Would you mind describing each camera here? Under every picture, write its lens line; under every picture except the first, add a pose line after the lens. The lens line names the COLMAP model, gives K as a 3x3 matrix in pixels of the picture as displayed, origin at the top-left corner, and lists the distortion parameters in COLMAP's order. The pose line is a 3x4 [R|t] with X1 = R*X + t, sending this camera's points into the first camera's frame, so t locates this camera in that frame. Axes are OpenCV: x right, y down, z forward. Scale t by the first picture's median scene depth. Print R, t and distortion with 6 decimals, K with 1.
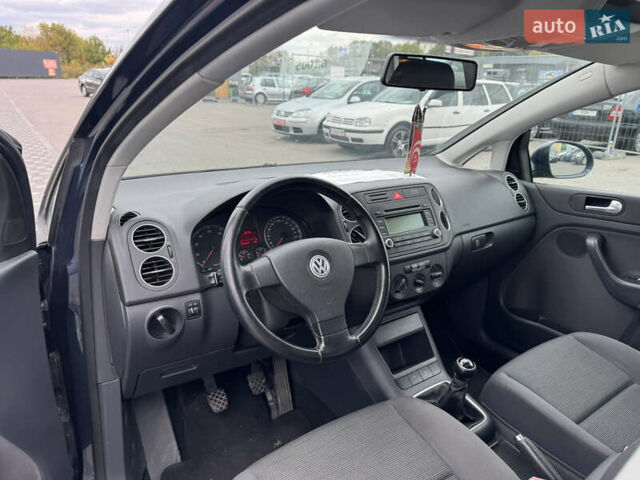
lens RADIAL K [[447.2, 0, 317.4], [0, 447.2, 236.9], [0, 0, 1]] dist [0.096773, -0.110543]
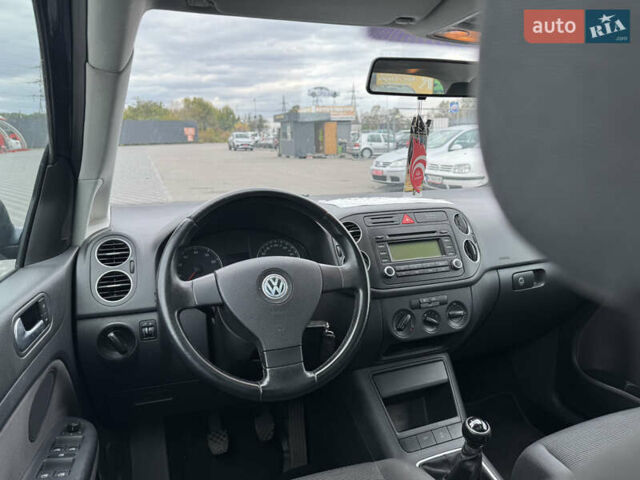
lens RADIAL K [[447.2, 0, 317.4], [0, 447.2, 236.9], [0, 0, 1]] dist [0.096773, -0.110543]
pose [[0.971151, 0.010800, -0.238220, 0.210537], [-0.038251, 0.993094, -0.110914, 0.044701], [0.235377, 0.116826, 0.964857, 0.111460]]
